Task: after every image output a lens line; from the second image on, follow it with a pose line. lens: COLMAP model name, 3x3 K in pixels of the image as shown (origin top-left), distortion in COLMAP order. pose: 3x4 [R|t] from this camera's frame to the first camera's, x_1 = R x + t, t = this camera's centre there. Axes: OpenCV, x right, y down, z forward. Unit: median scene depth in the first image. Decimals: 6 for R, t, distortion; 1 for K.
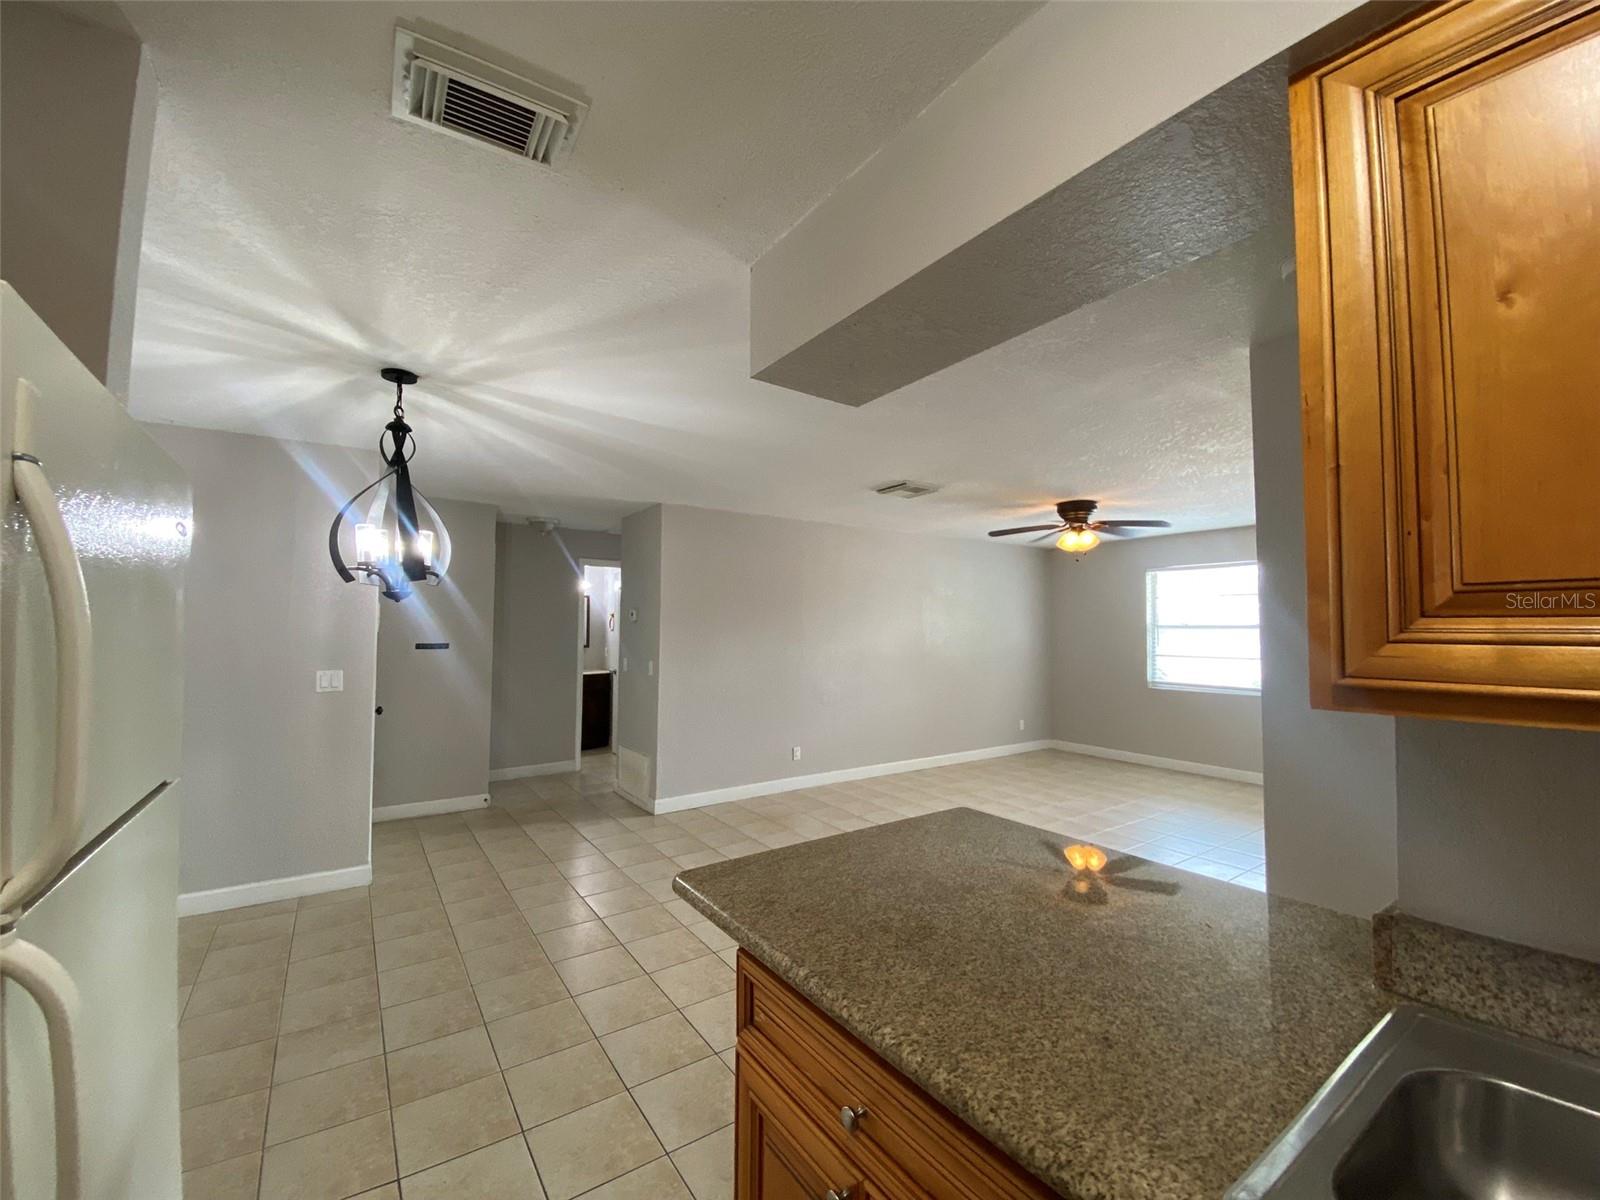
lens RADIAL K [[649.6, 0, 796.9], [0, 649.6, 602.4], [0, 0, 1]] dist [0.001519, -0.000323]
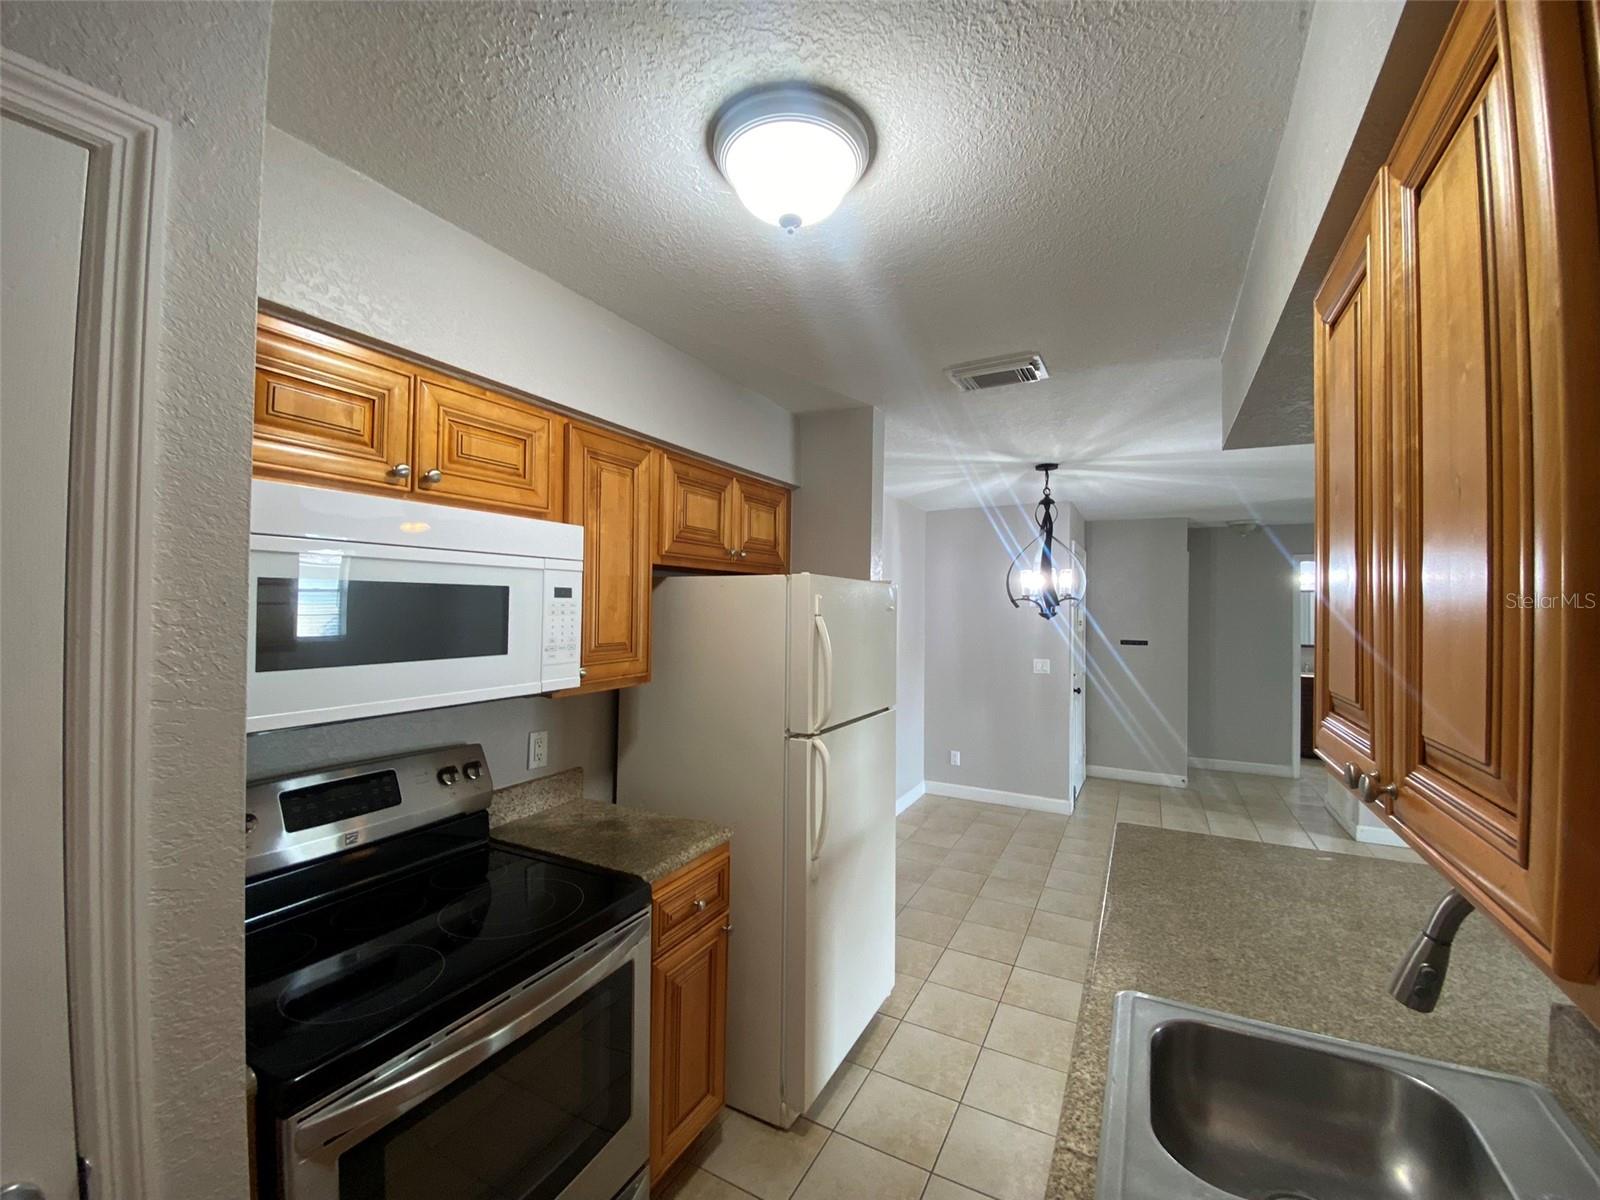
lens RADIAL K [[645.2, 0, 812.3], [0, 645.2, 597.2], [0, 0, 1]] dist [0.008399, -0.000036]
pose [[0.469729, -0.012377, -0.882724, 0.229706], [0.028005, 0.999607, 0.000886, -0.035759], [0.882367, -0.025137, 0.469891, -0.090384]]
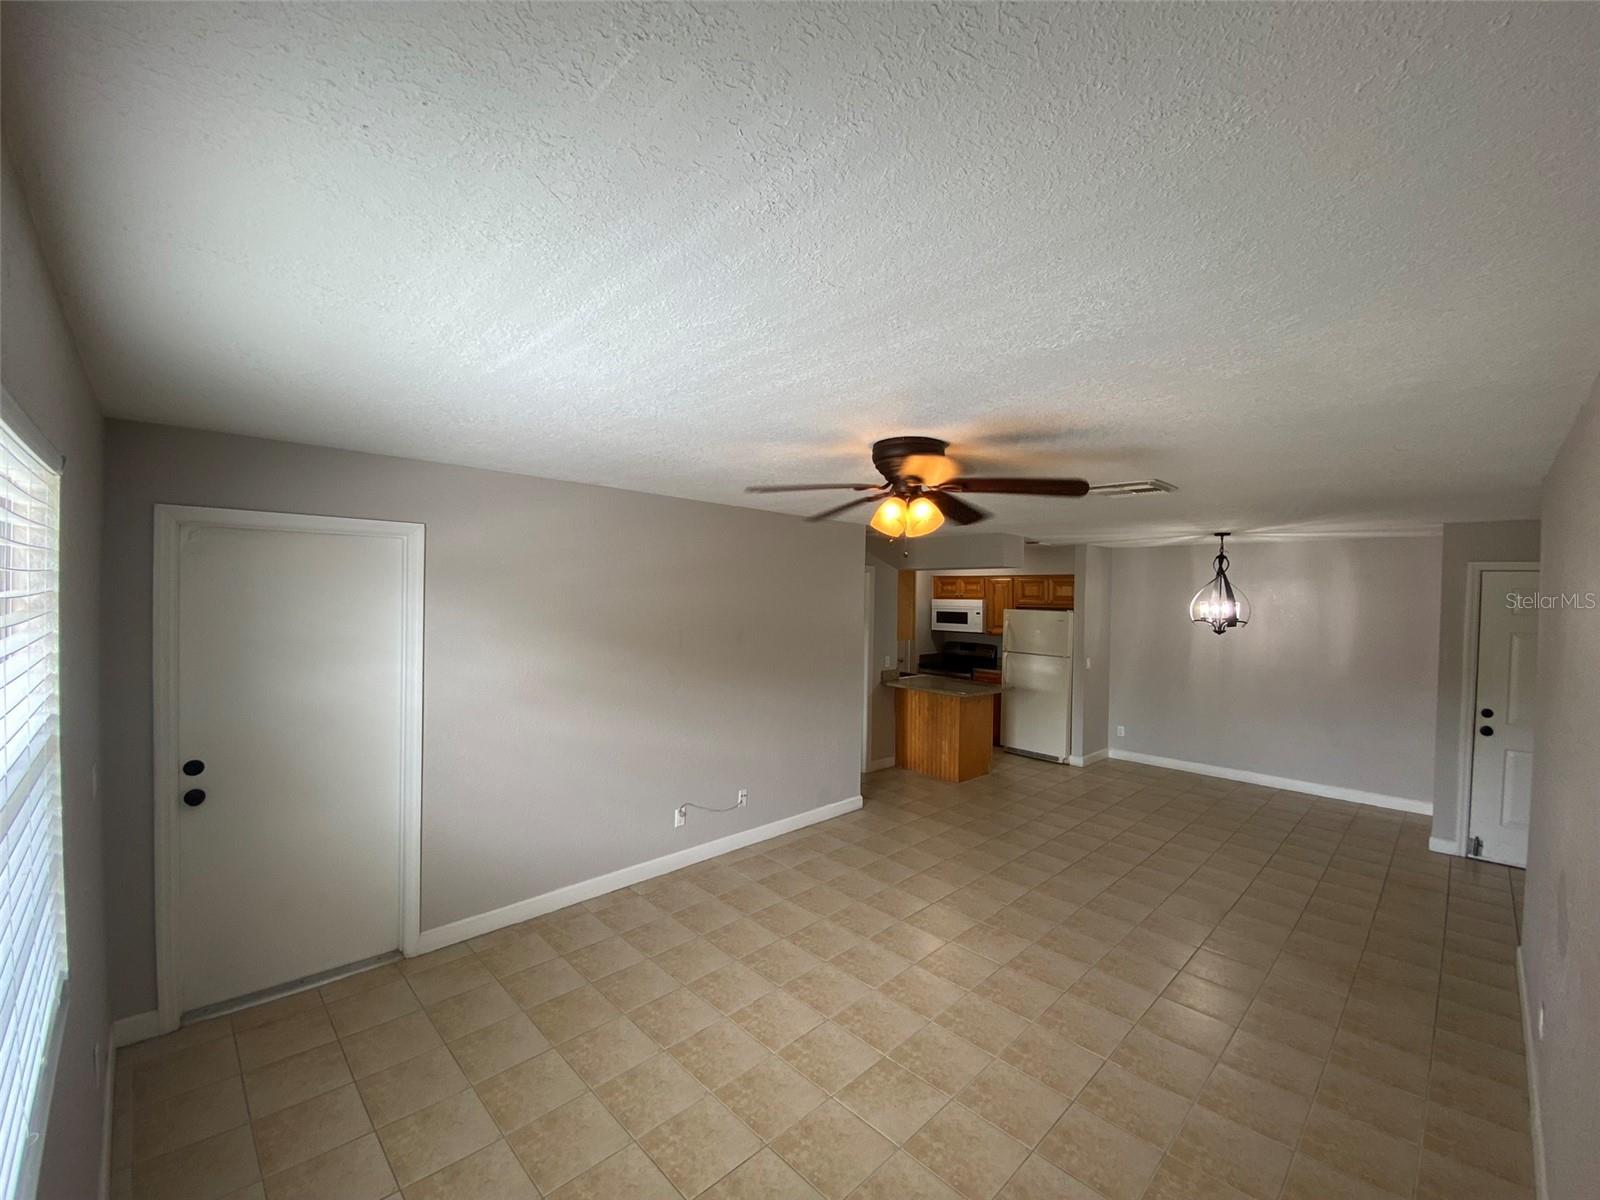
lens RADIAL K [[649.6, 0, 796.9], [0, 649.6, 602.4], [0, 0, 1]] dist [0.001519, -0.000323]
pose [[-0.984641, -0.021408, -0.173272, 0.645766], [-0.016338, 0.999397, -0.030631, -0.009960], [0.173824, -0.027330, -0.984397, 1.561507]]
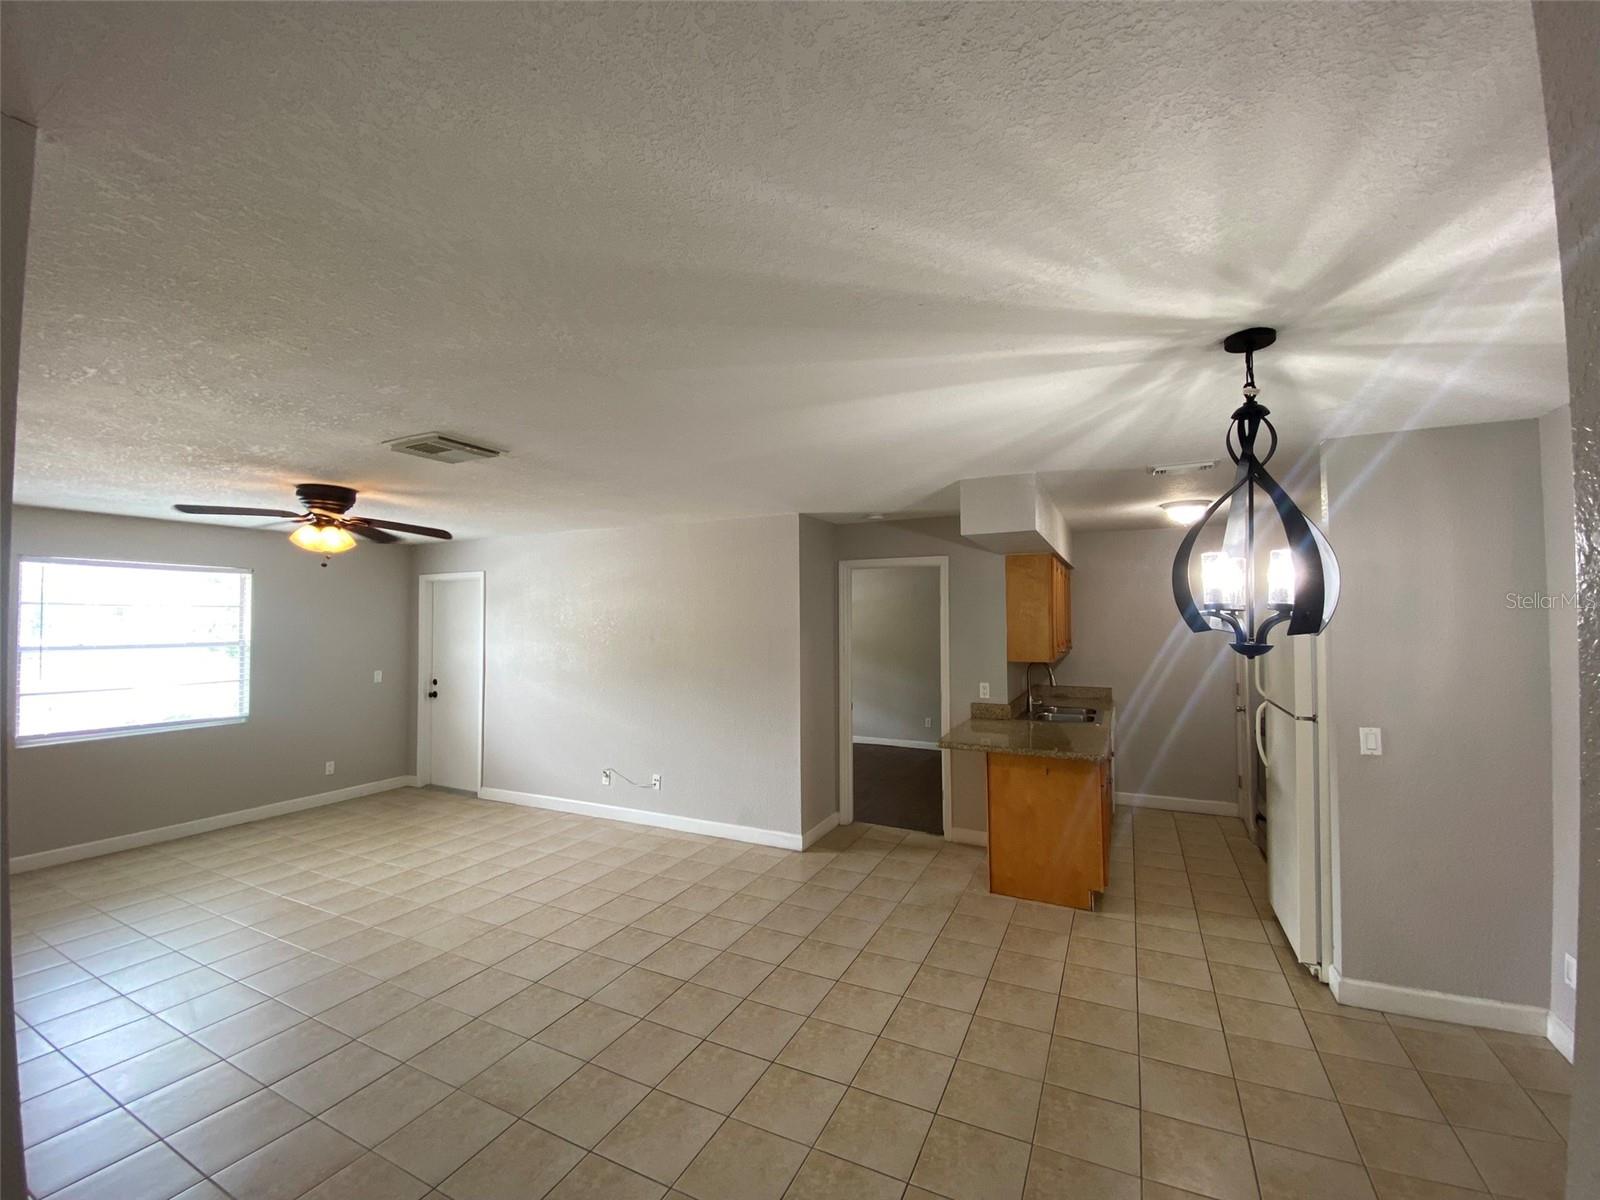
lens RADIAL K [[654.7, 0, 808.9], [0, 654.7, 602.1], [0, 0, 1]] dist [0.008009, -0.000146]
pose [[-0.501720, 0.022439, 0.864739, -0.522220], [-0.034418, 0.998354, -0.045875, -0.006785], [-0.864345, -0.052779, -0.500121, 0.934798]]
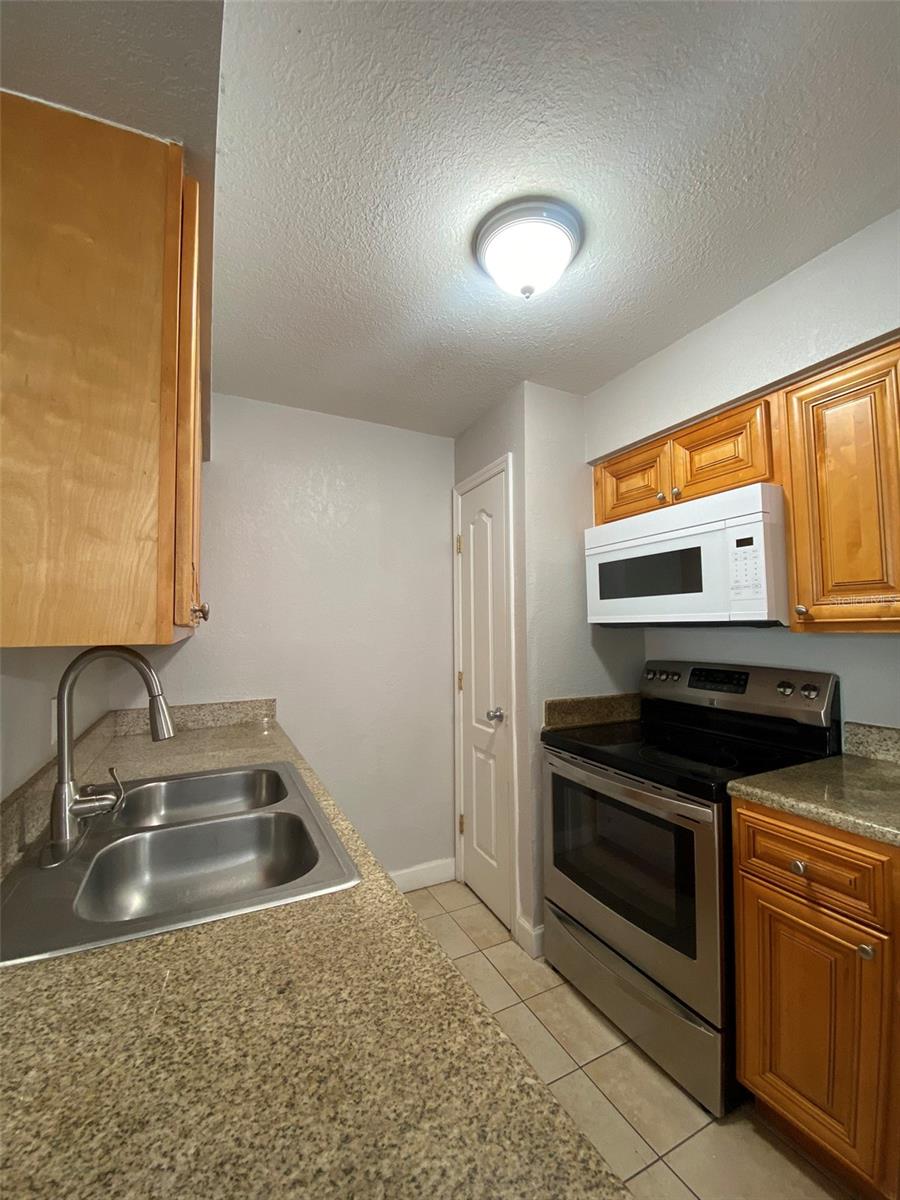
lens RADIAL K [[491.0, 0, 450.0], [0, 491.0, 600.0], [0, 0, 1]] dist [0.008009, -0.000146]
pose [[-0.990210, 0.010553, 0.139185, 0.019203], [-0.002659, 0.995531, -0.094400, 0.025749], [-0.139559, -0.093846, -0.985757, 0.287339]]
